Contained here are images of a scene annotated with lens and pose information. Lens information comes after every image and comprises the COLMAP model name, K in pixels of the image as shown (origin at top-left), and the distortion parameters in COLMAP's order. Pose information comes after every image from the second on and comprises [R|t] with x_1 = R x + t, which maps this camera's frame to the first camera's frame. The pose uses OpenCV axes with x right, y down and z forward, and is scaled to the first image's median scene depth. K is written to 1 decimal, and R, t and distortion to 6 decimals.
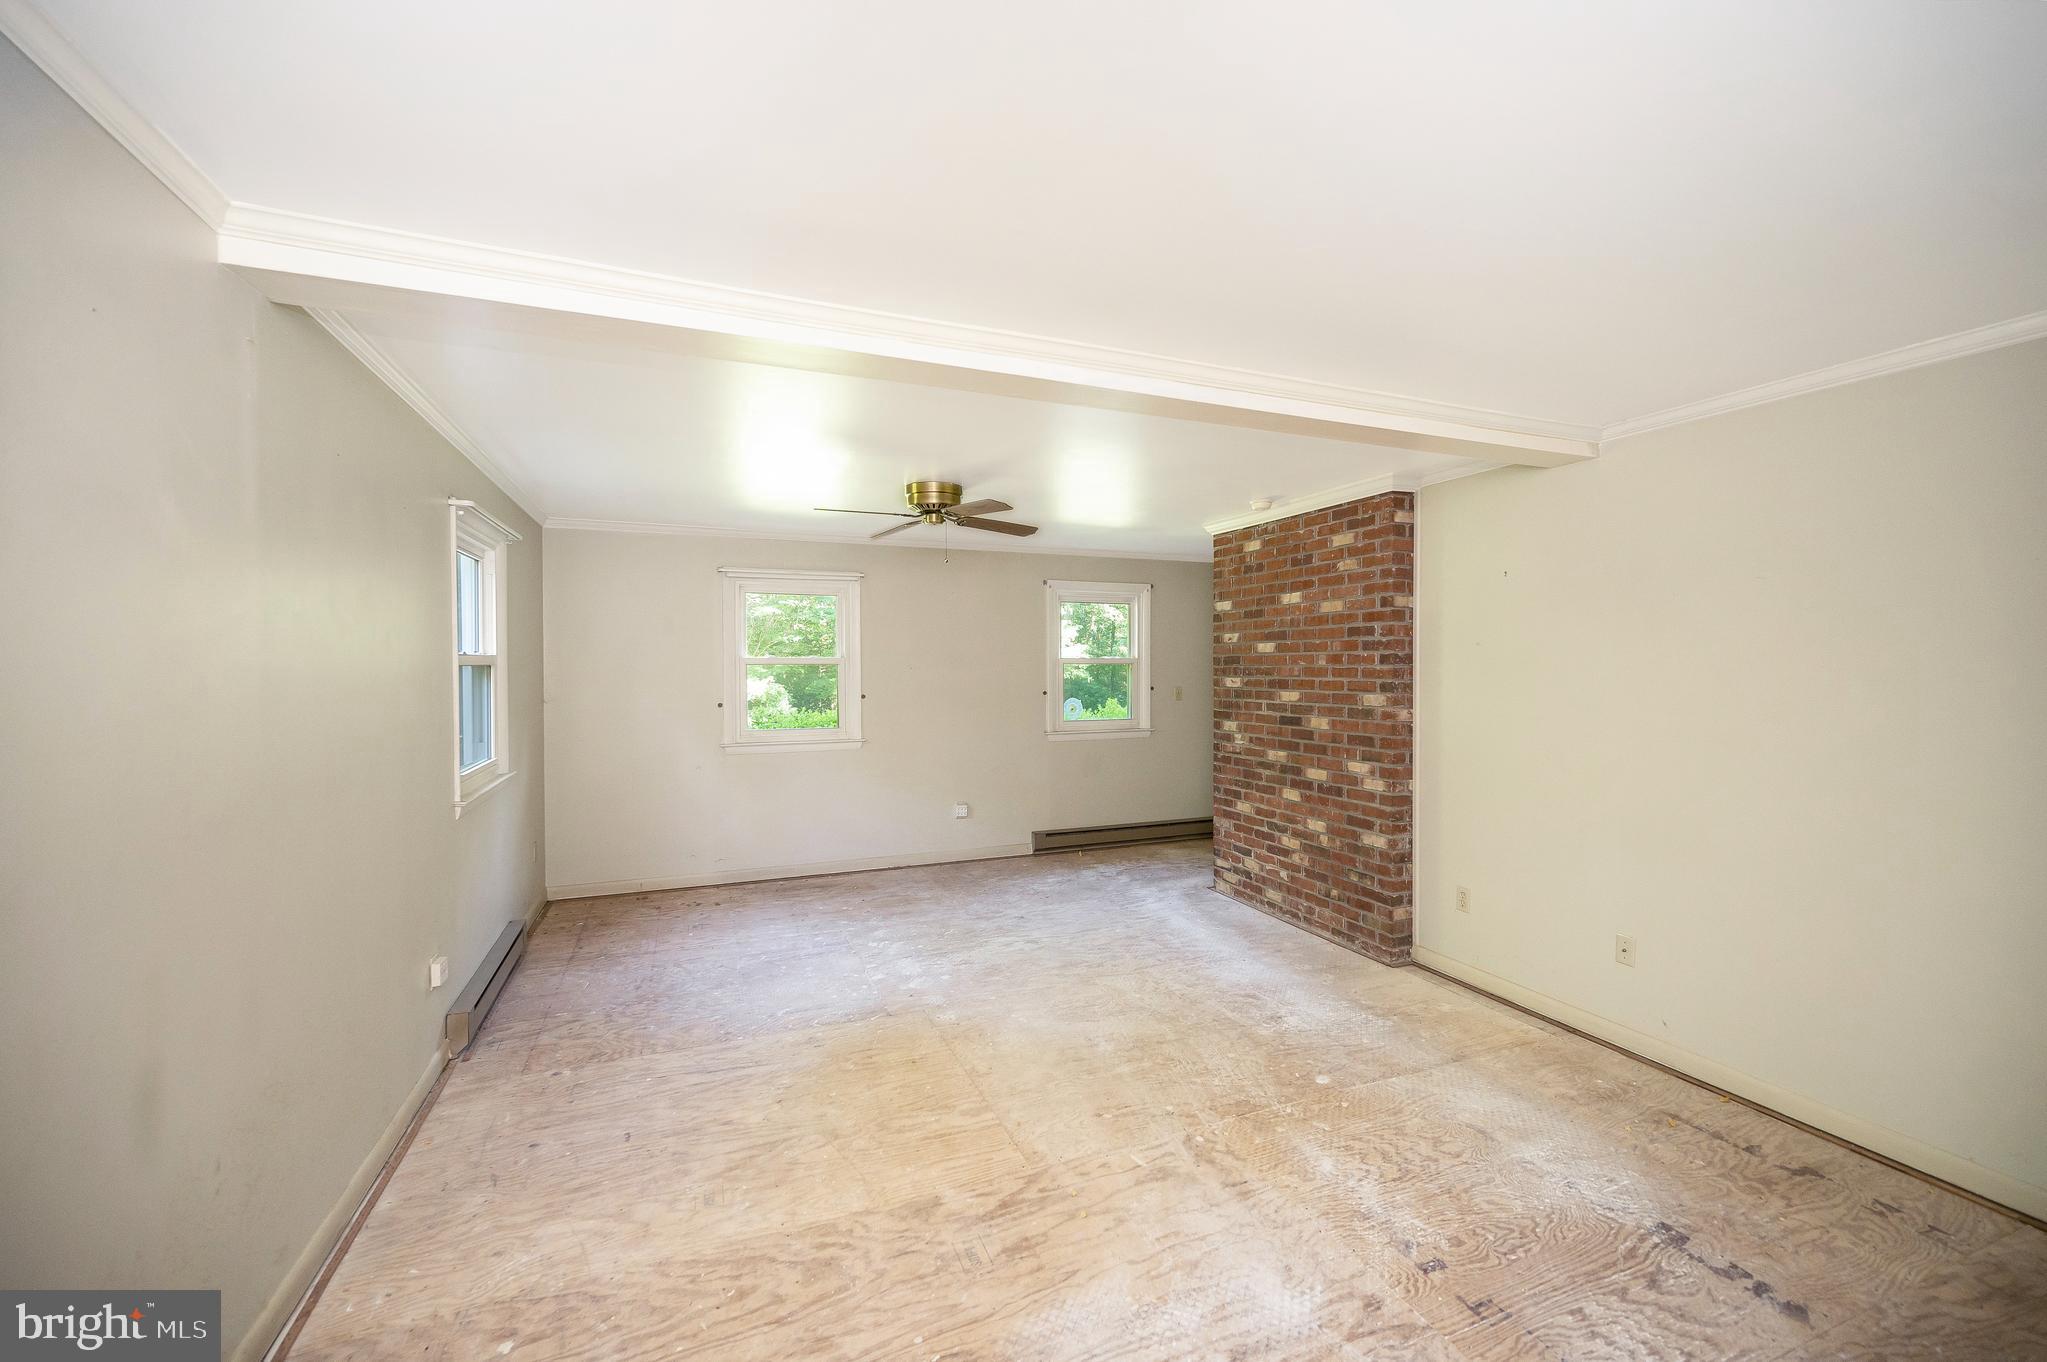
lens RADIAL K [[819.3, 0, 1023.7], [0, 819.3, 674.8], [0, 0, 1]] dist [0.000651, -0.000358]
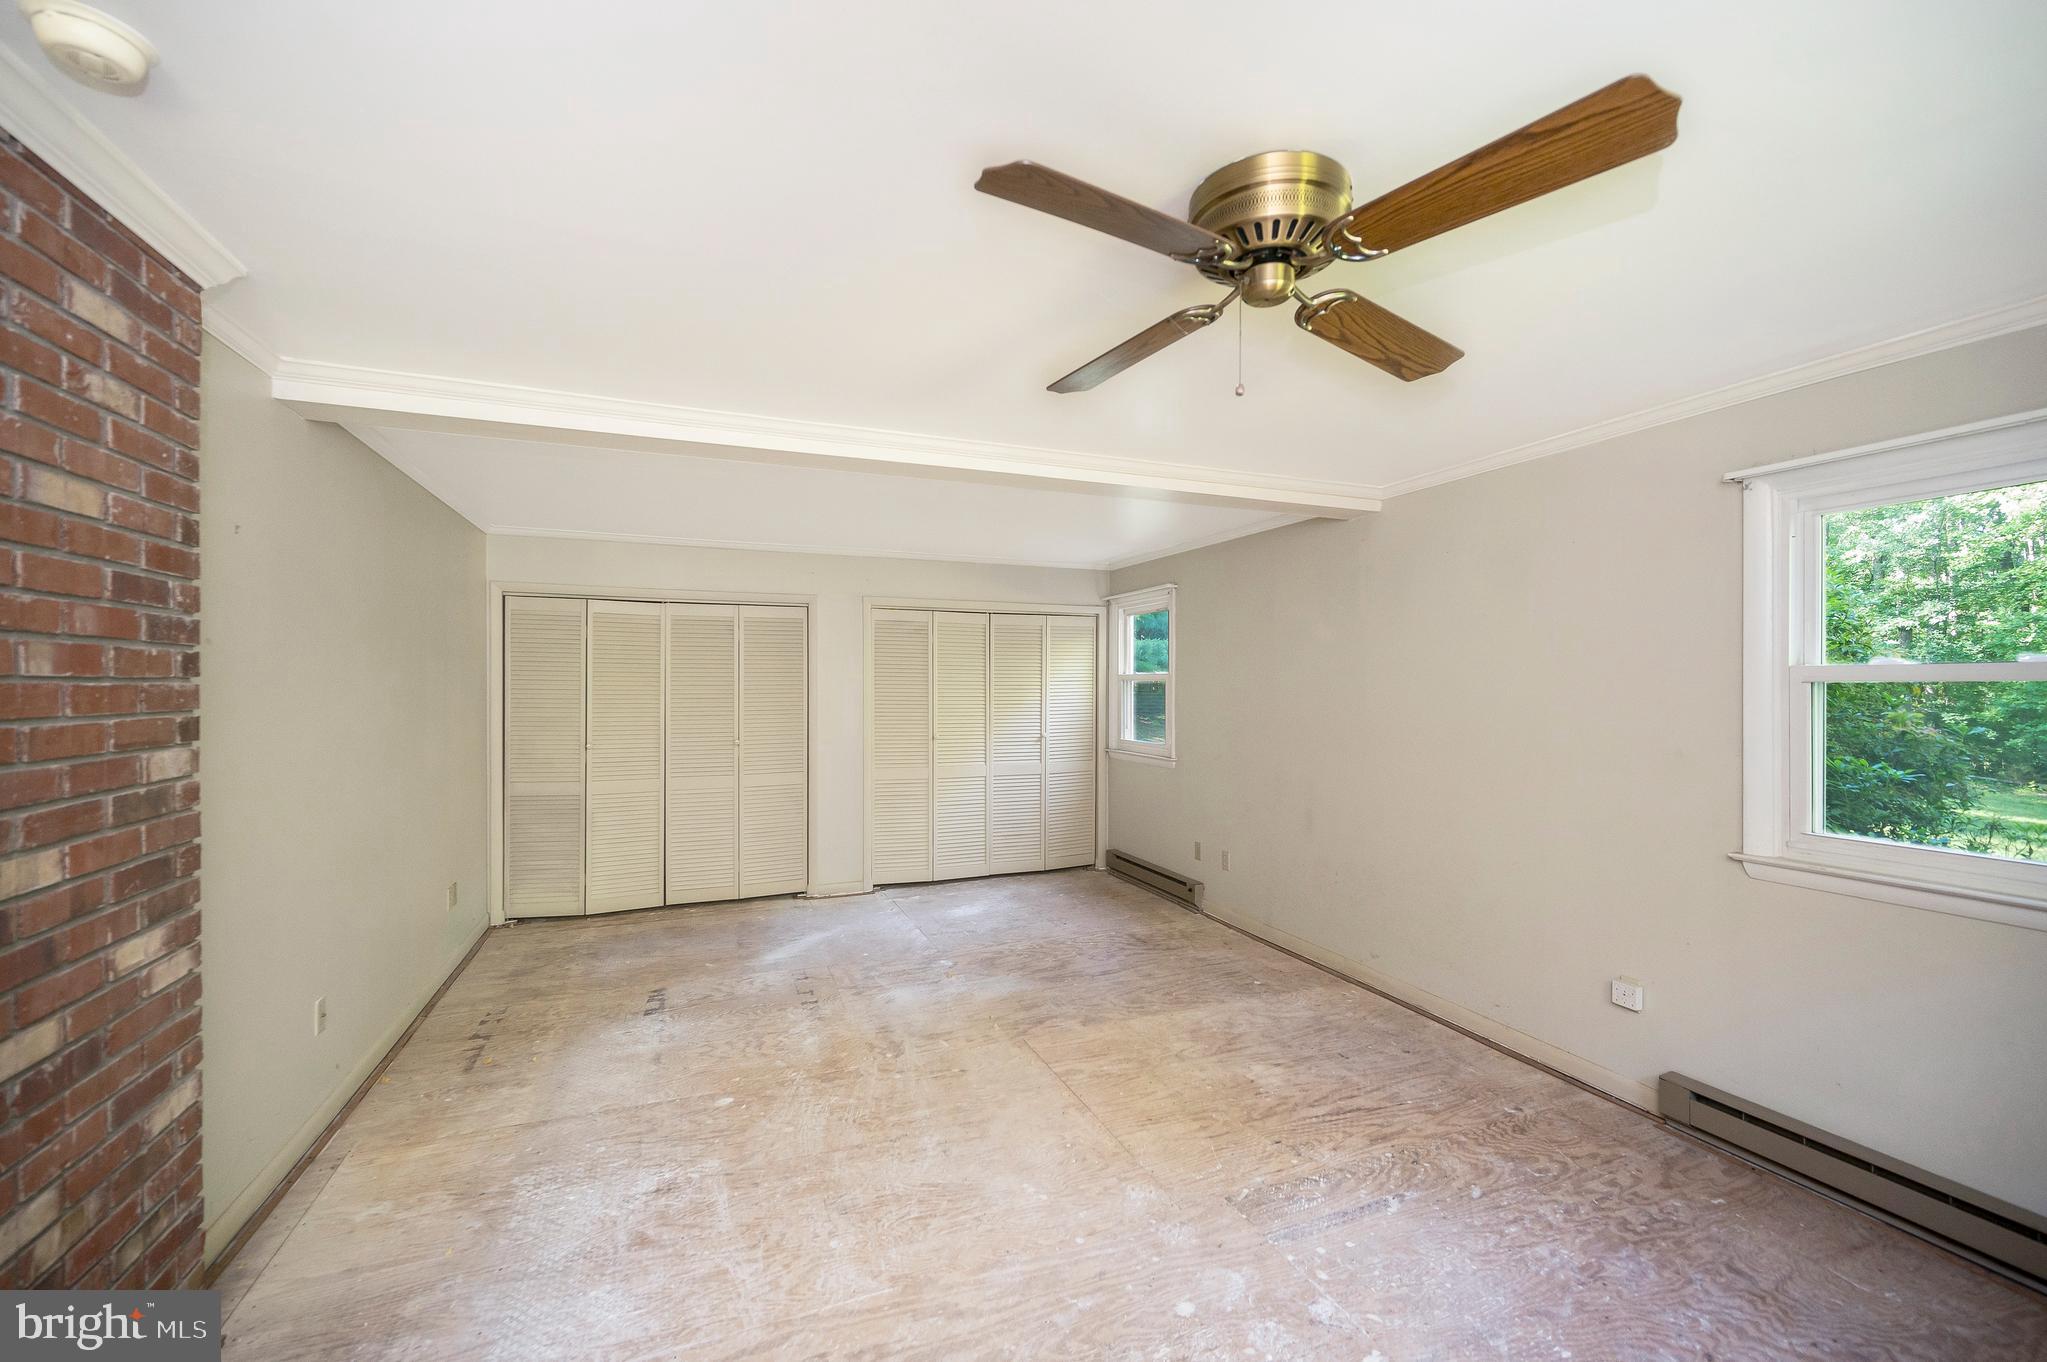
lens RADIAL K [[819.3, 0, 1024.2], [0, 819.3, 681.9], [0, 0, 1]] dist [0.000651, -0.000358]
pose [[-0.999990, -0.000074, 0.004437, 0.000421], [-0.000027, 0.999945, 0.010470, -0.021137], [-0.004438, 0.010469, -0.999935, 2.036040]]
